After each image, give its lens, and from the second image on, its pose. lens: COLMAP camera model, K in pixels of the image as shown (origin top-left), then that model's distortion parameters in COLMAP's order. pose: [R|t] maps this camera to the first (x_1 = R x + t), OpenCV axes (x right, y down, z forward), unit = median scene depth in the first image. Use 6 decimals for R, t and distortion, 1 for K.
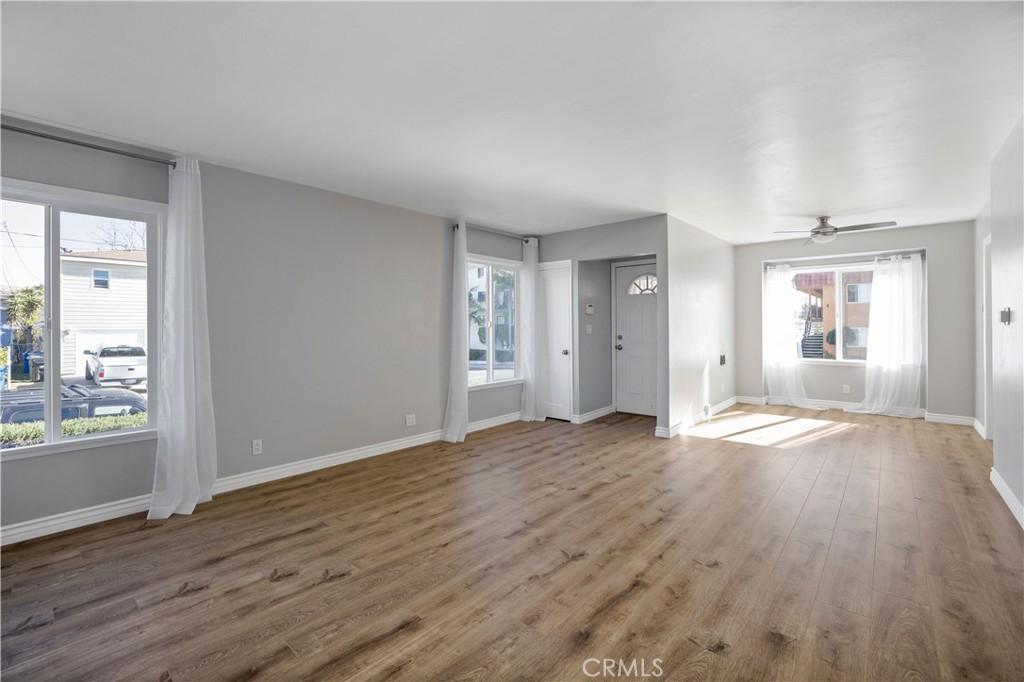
lens RADIAL K [[434.1, 0, 505.7], [0, 434.1, 337.7], [0, 0, 1]] dist [-0.015935, 0.001857]
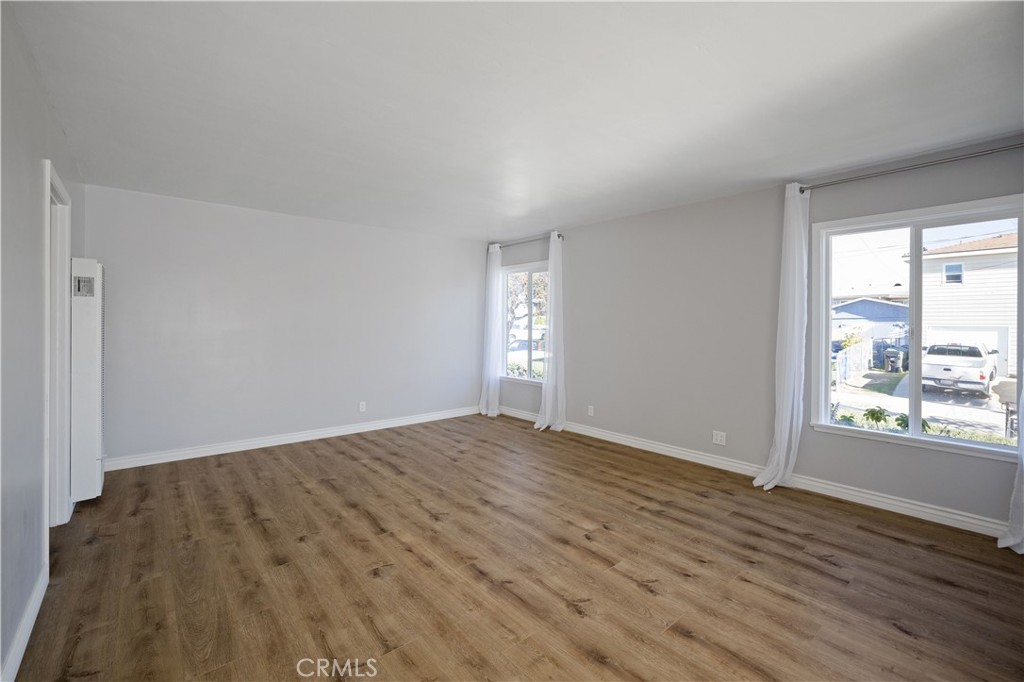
lens RADIAL K [[434.1, 0, 507.9], [0, 434.1, 333.8], [0, 0, 1]] dist [-0.015935, 0.001857]
pose [[-0.133880, 0.024306, -0.990699, 1.174060], [-0.022312, 0.999372, 0.027534, -0.054335], [0.990746, 0.025791, -0.133253, 1.172217]]
